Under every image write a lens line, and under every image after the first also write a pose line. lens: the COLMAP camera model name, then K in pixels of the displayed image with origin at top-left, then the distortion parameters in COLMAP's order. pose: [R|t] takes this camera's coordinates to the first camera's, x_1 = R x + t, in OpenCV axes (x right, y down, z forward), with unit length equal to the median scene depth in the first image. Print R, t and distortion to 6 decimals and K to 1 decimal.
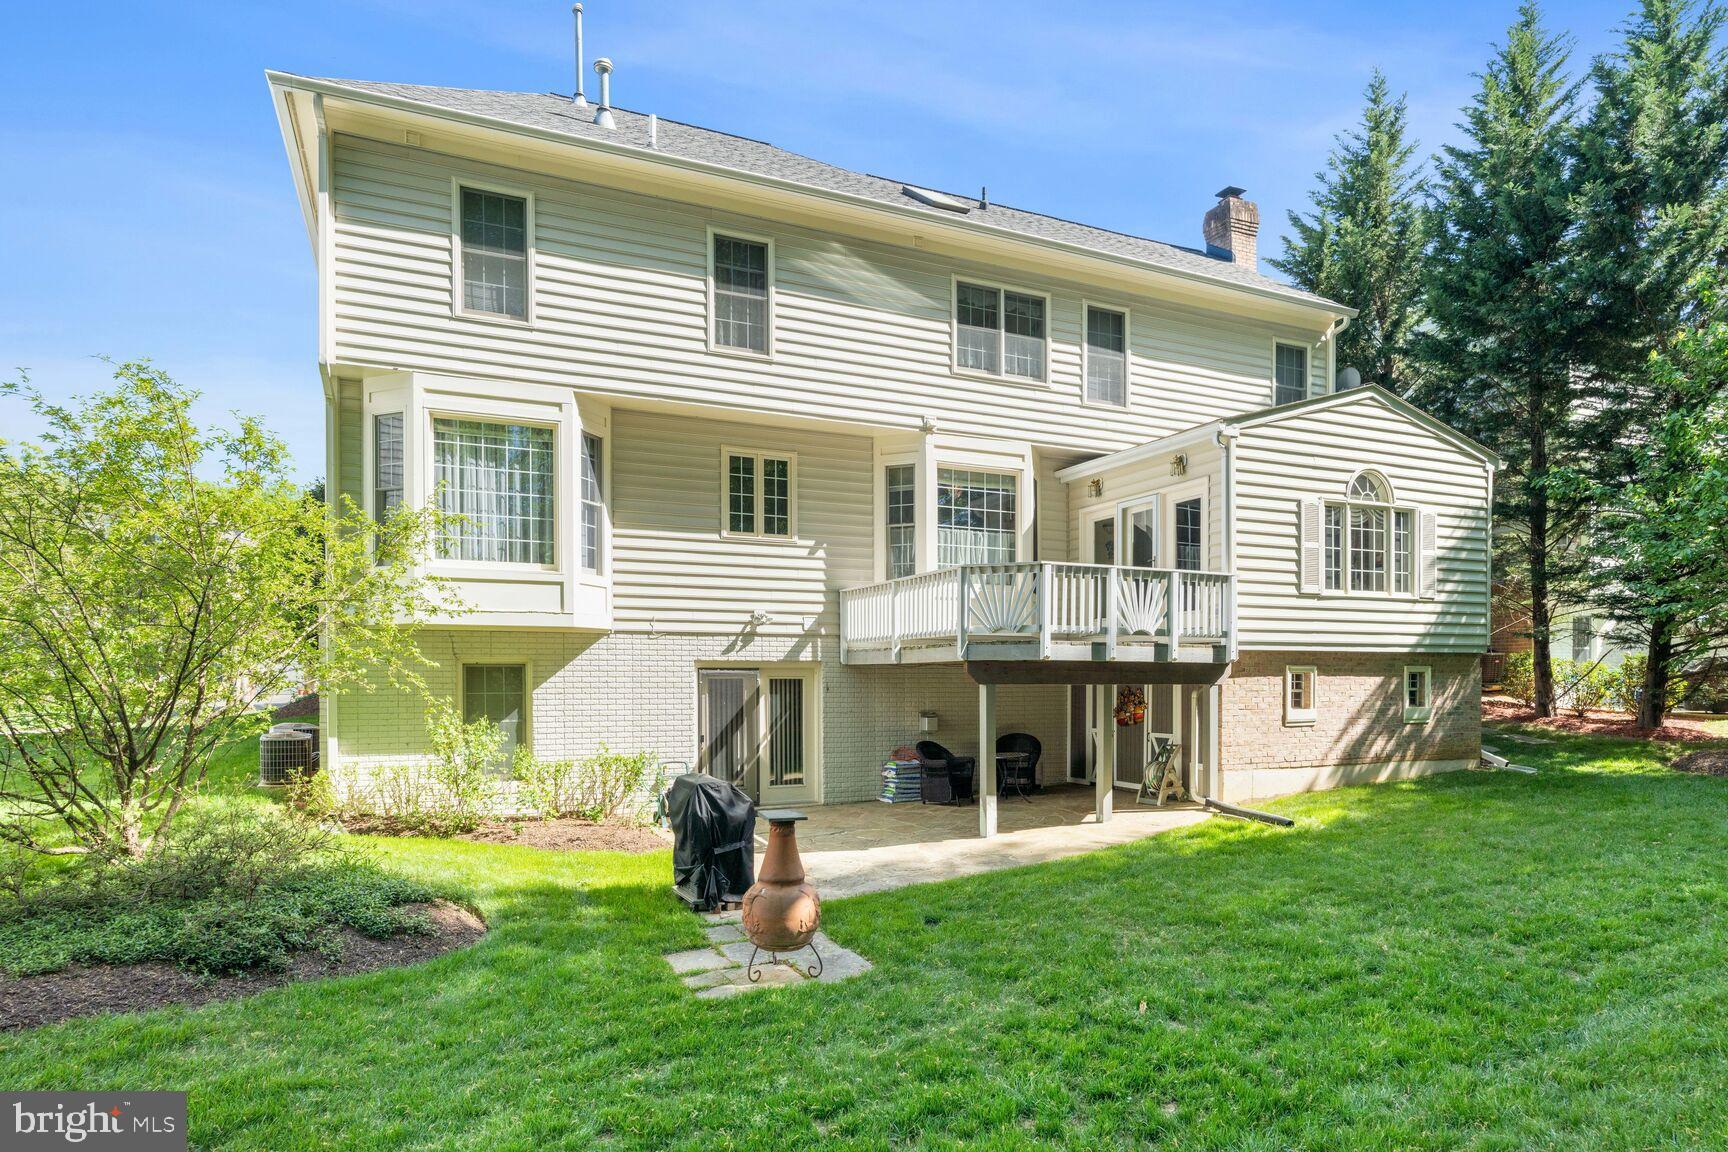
lens RADIAL K [[972.1, 0, 864.3], [0, 972.1, 657.9], [0, 0, 1]] dist [-0.003024, -0.001546]
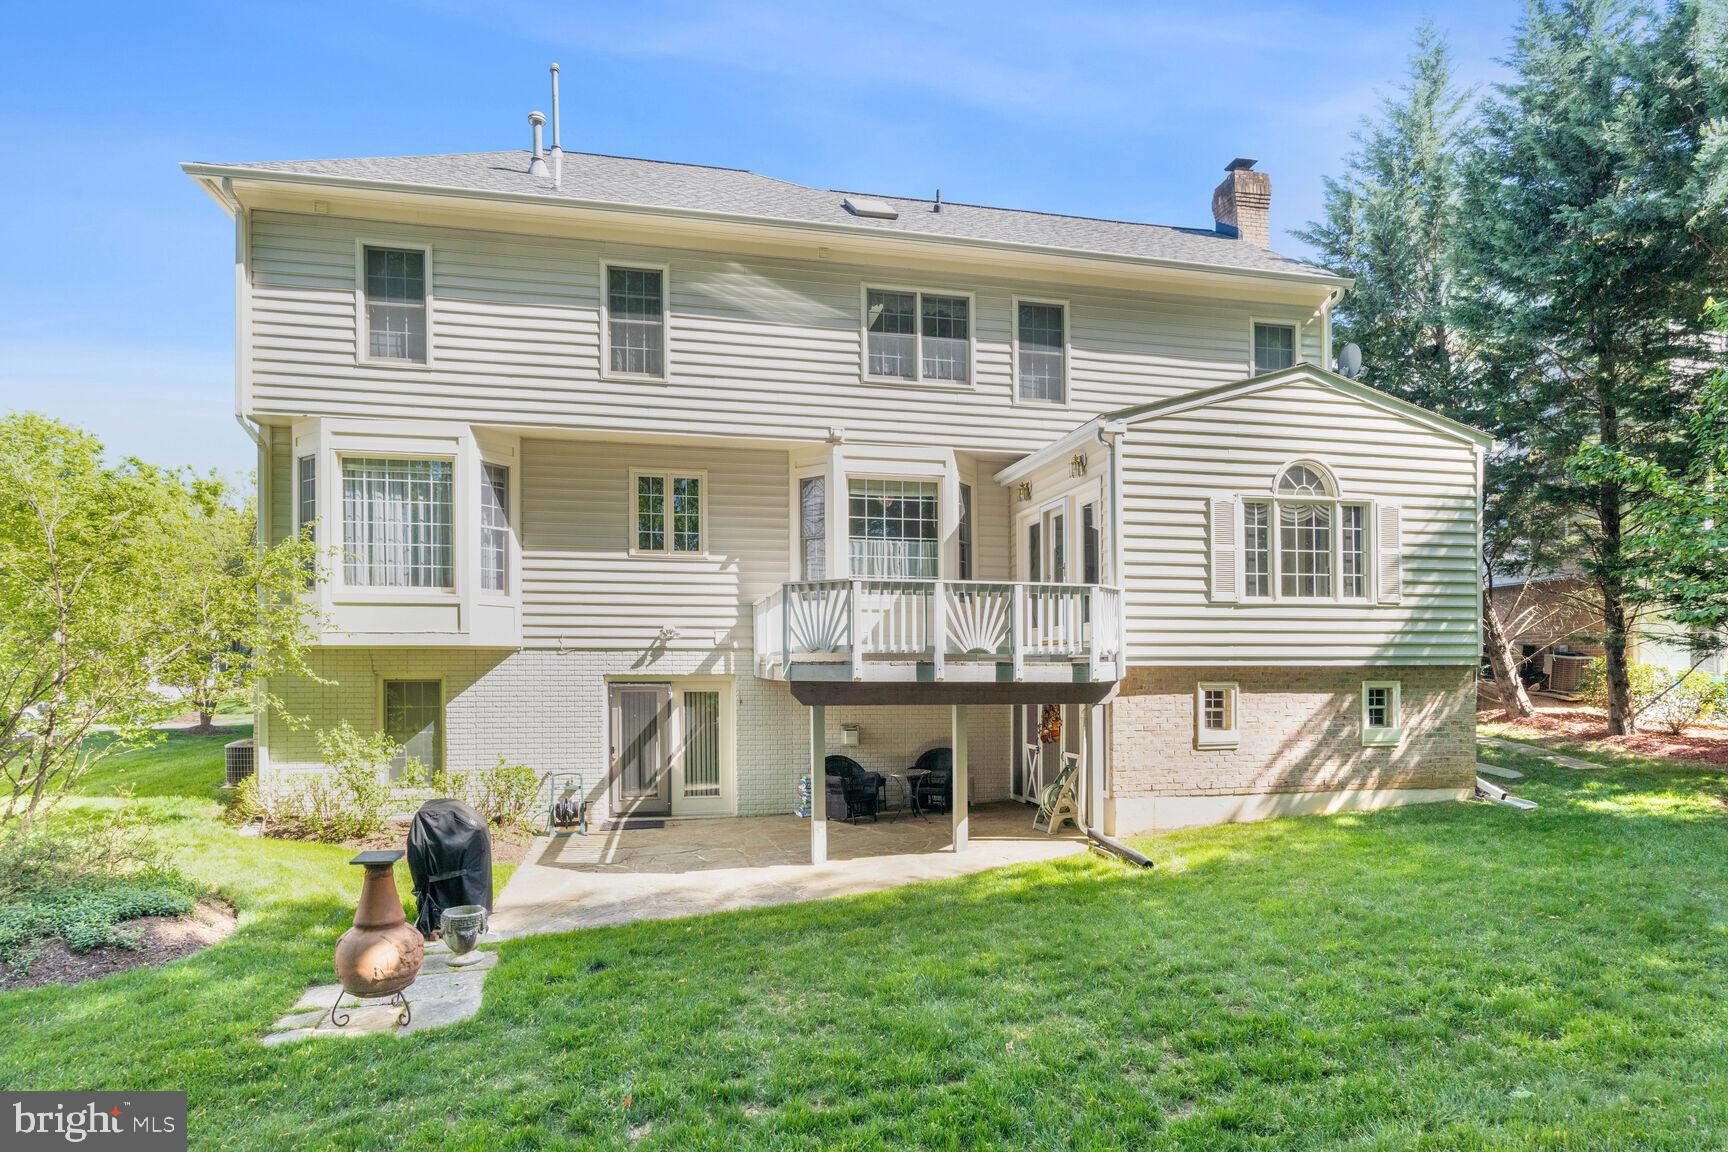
lens RADIAL K [[917.8, 0, 863.8], [0, 917.8, 635.5], [0, 0, 1]] dist [-0.004296, -0.000223]
pose [[0.976839, -0.007827, -0.213832, 0.310519], [0.005009, 0.999893, -0.013718, -0.024822], [0.213917, 0.012330, 0.976774, 0.101109]]
